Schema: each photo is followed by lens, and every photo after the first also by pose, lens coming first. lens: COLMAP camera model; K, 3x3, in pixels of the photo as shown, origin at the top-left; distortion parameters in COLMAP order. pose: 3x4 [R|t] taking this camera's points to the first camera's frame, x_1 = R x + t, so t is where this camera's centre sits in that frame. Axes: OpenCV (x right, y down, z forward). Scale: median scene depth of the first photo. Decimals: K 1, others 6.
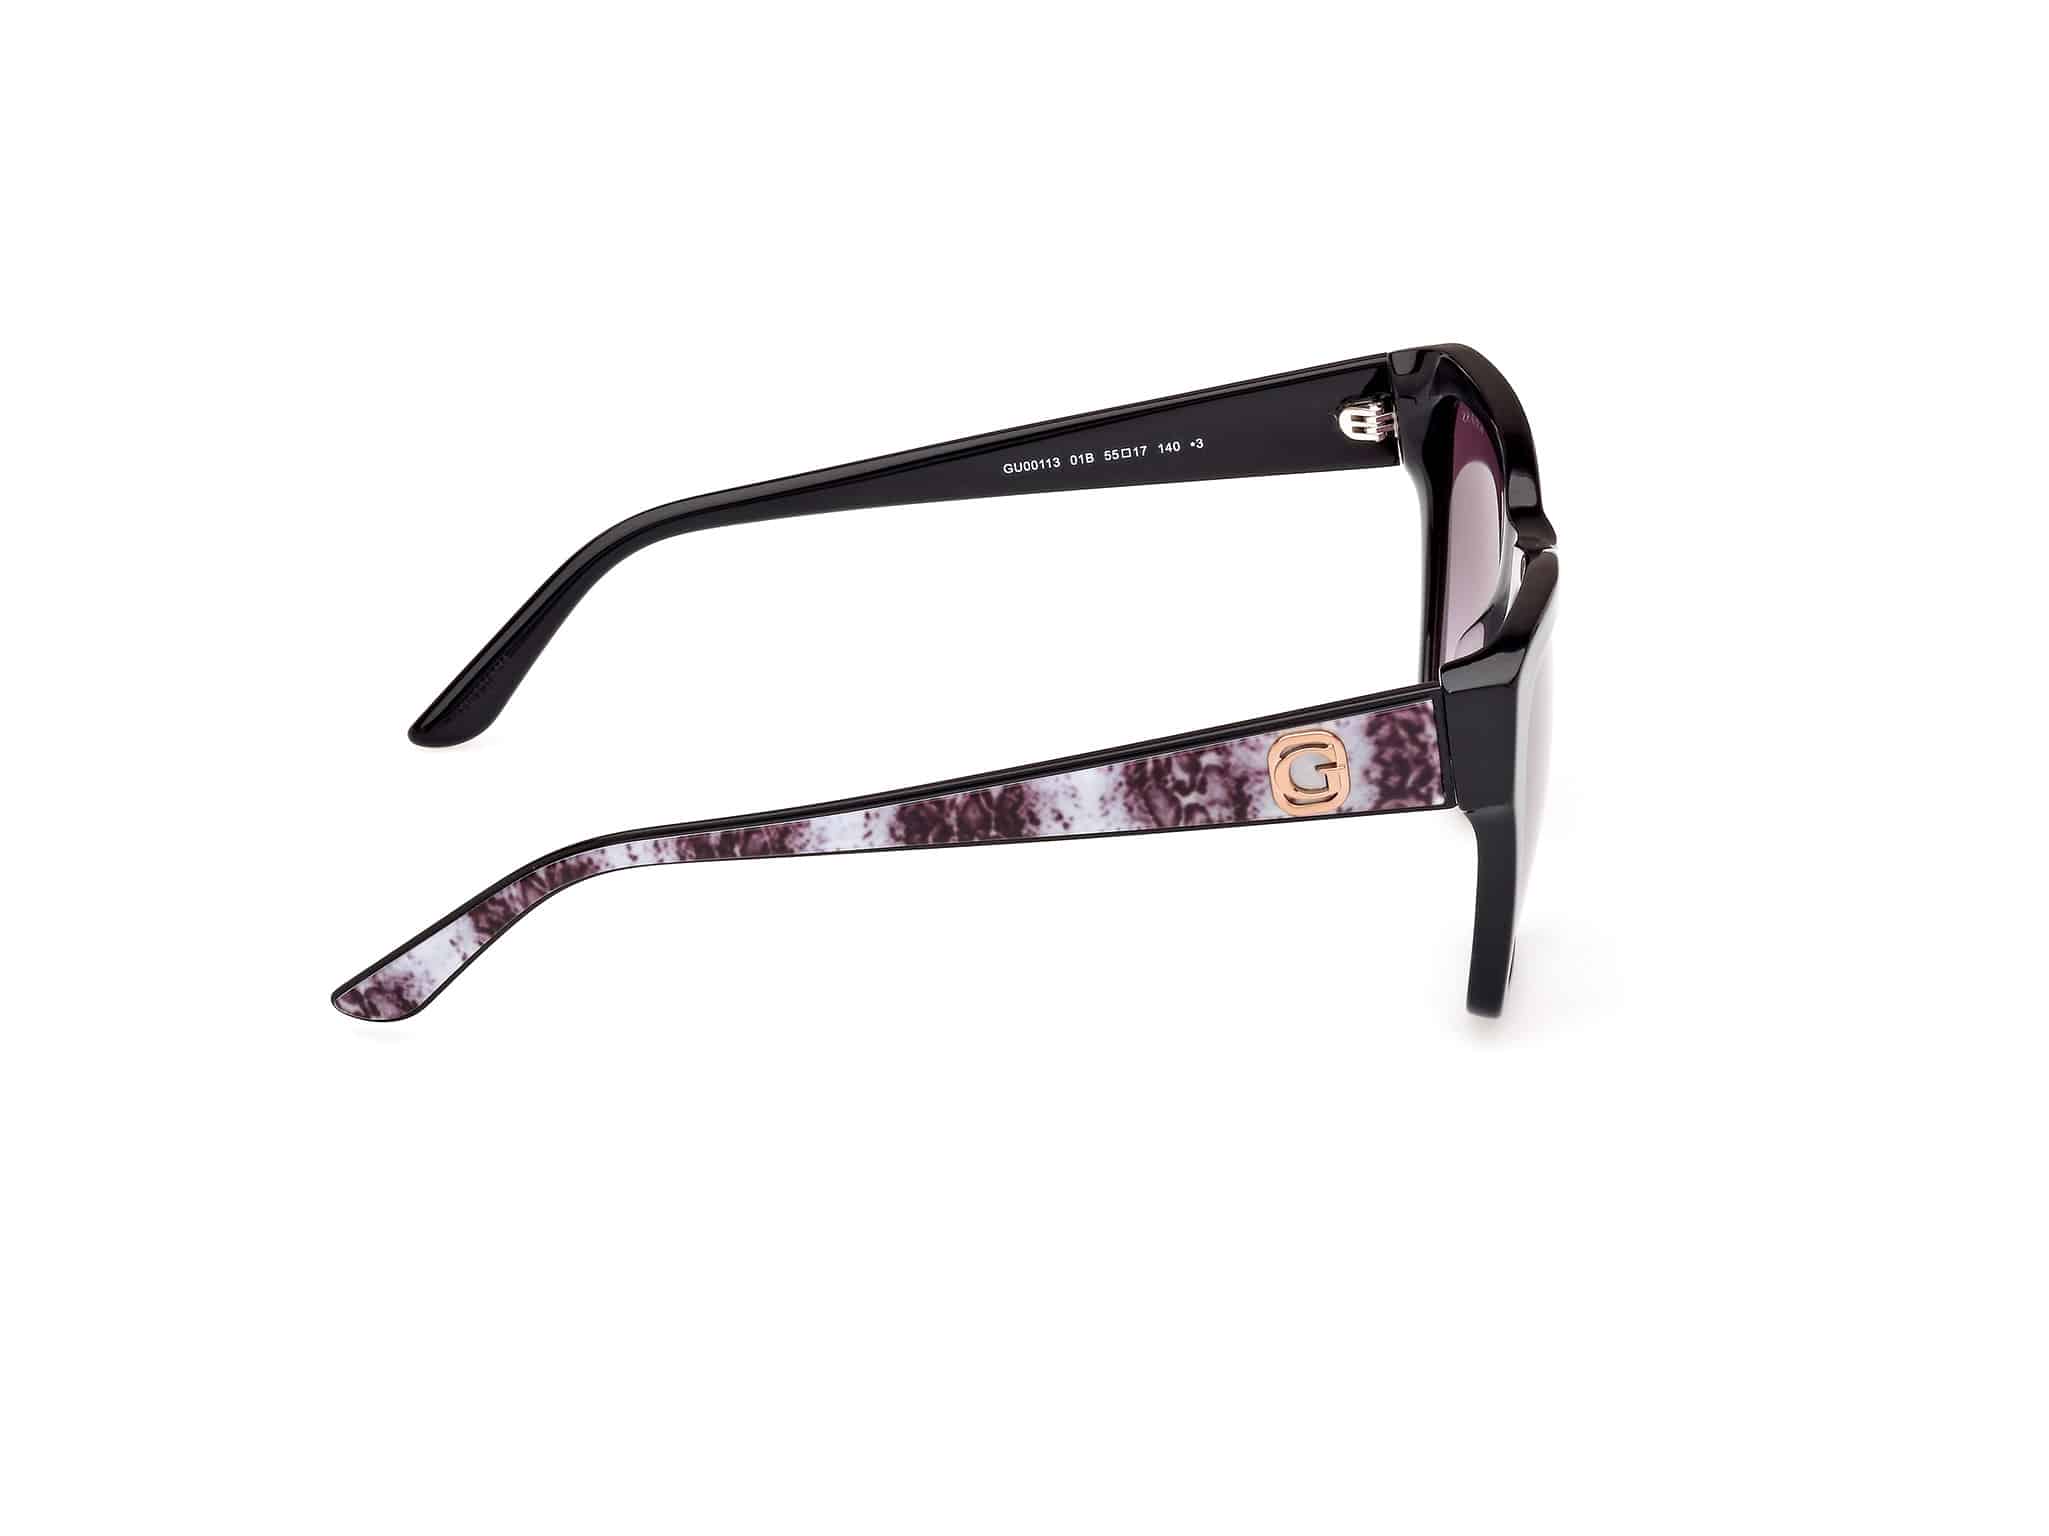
lens RADIAL K [[5211.1, 0, 1024.5], [0, 5211.1, 768.0], [0, 0, 1]] dist [-0.058208, -0.112332]
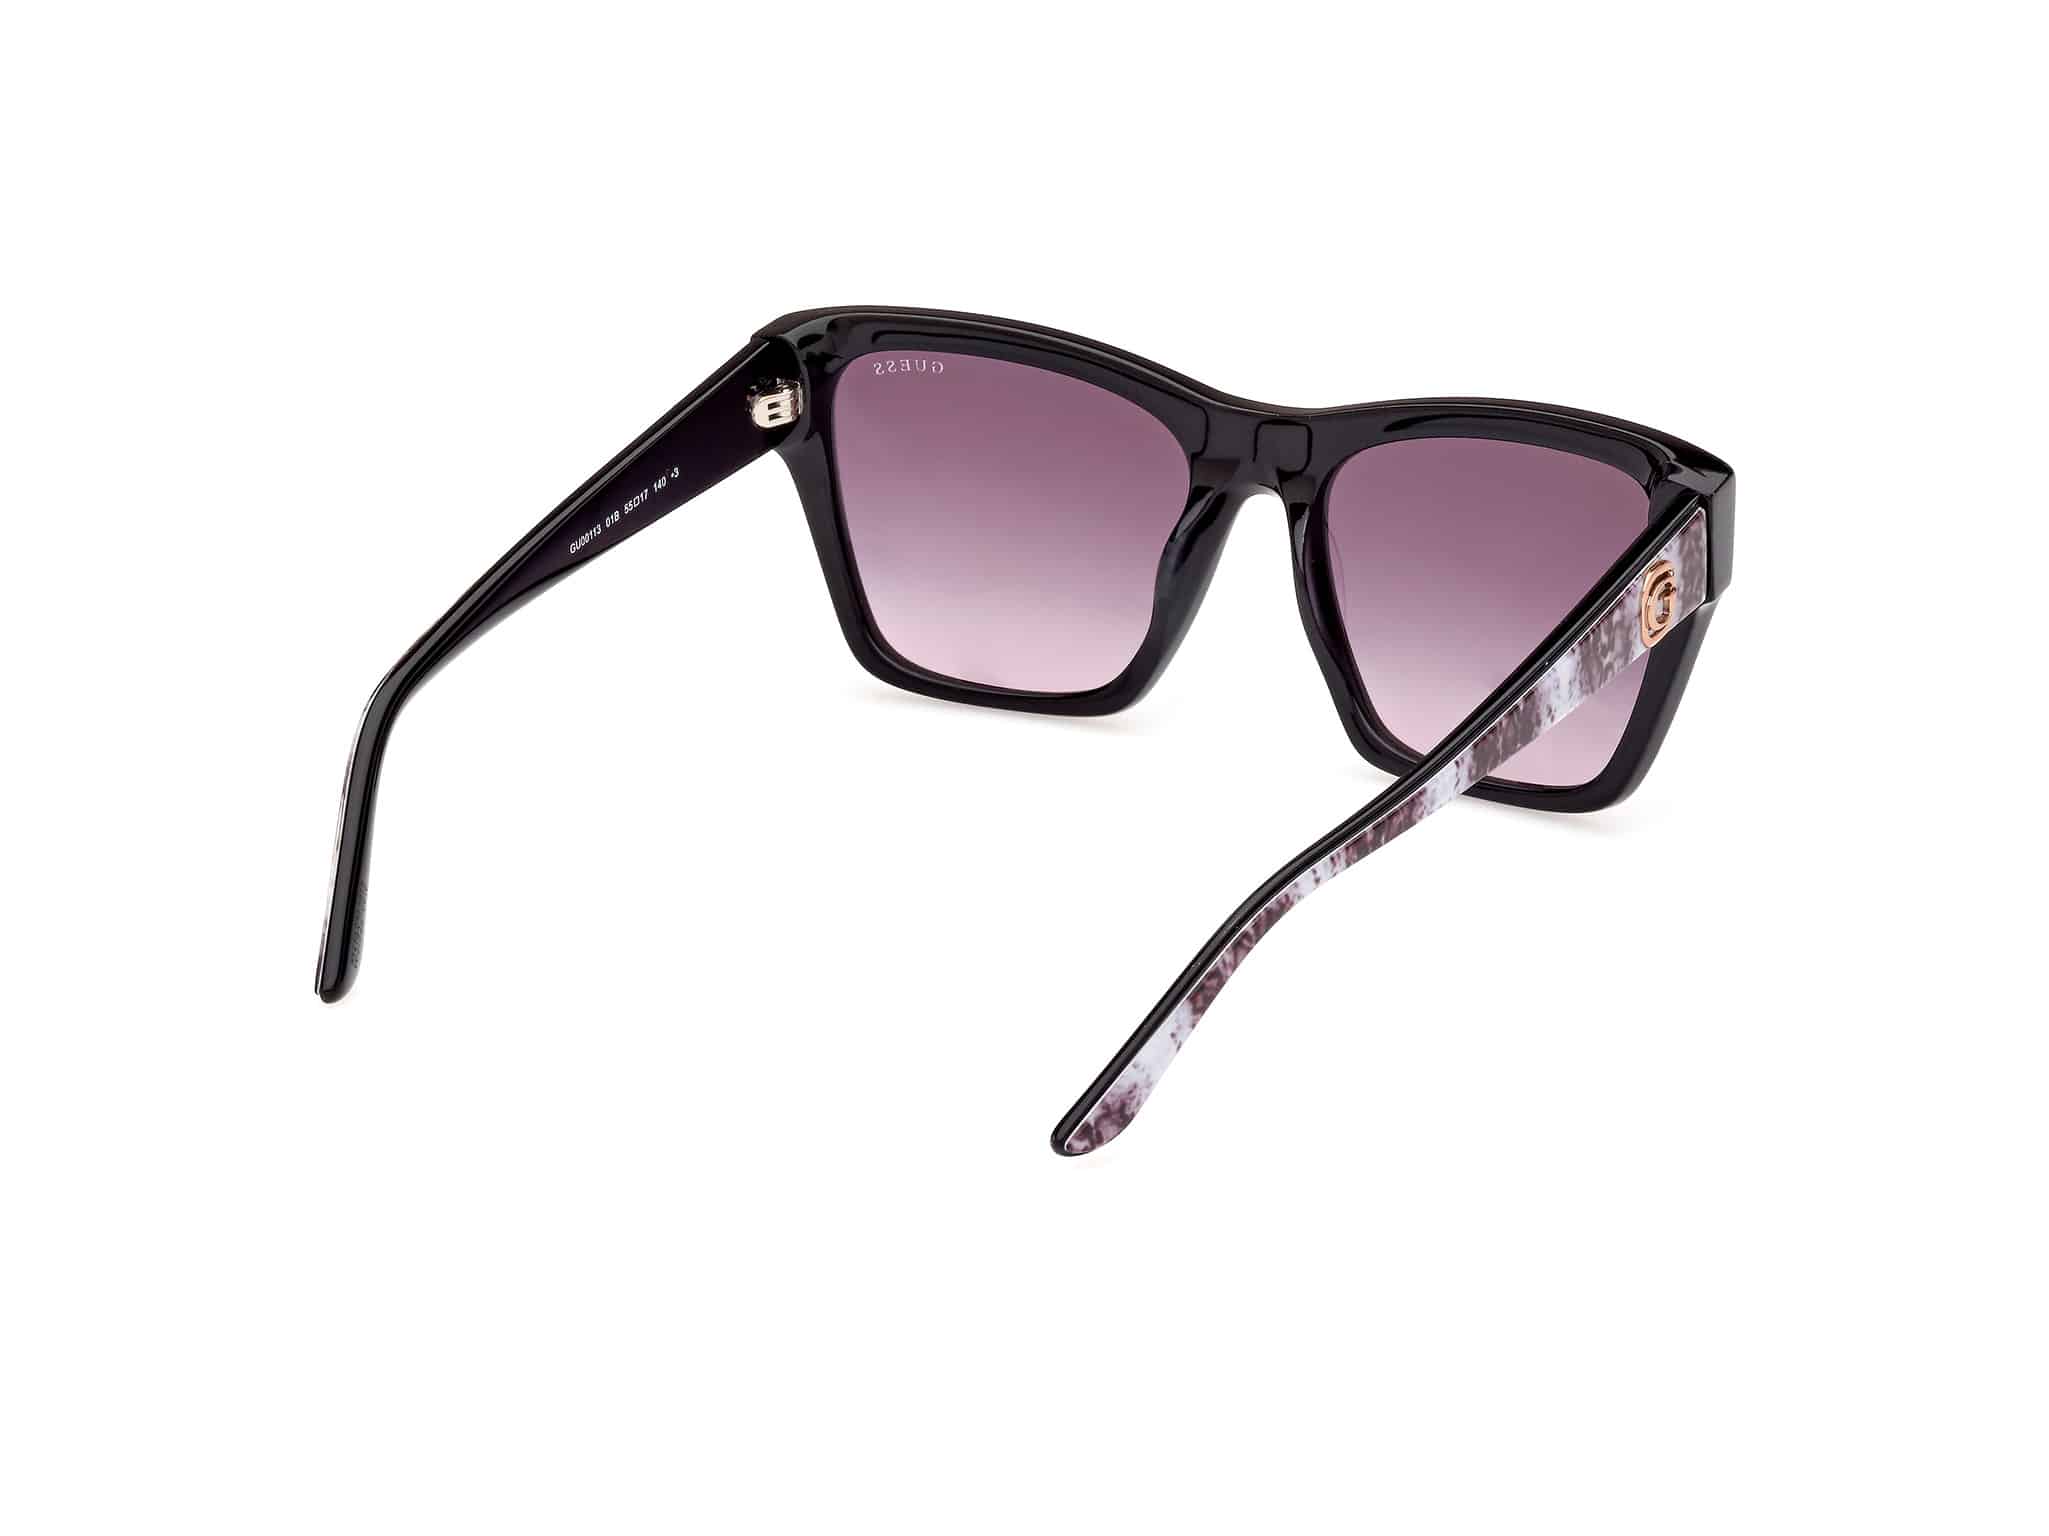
lens RADIAL K [[5211.1, 0, 1024.5], [0, 5211.1, 768.0], [0, 0, 1]] dist [-0.058208, -0.112332]
pose [[0.738990, -0.324823, 0.590241, -0.674195], [0.326668, 0.938977, 0.107748, -0.123698], [-0.589222, 0.113188, 0.800004, 0.242320]]
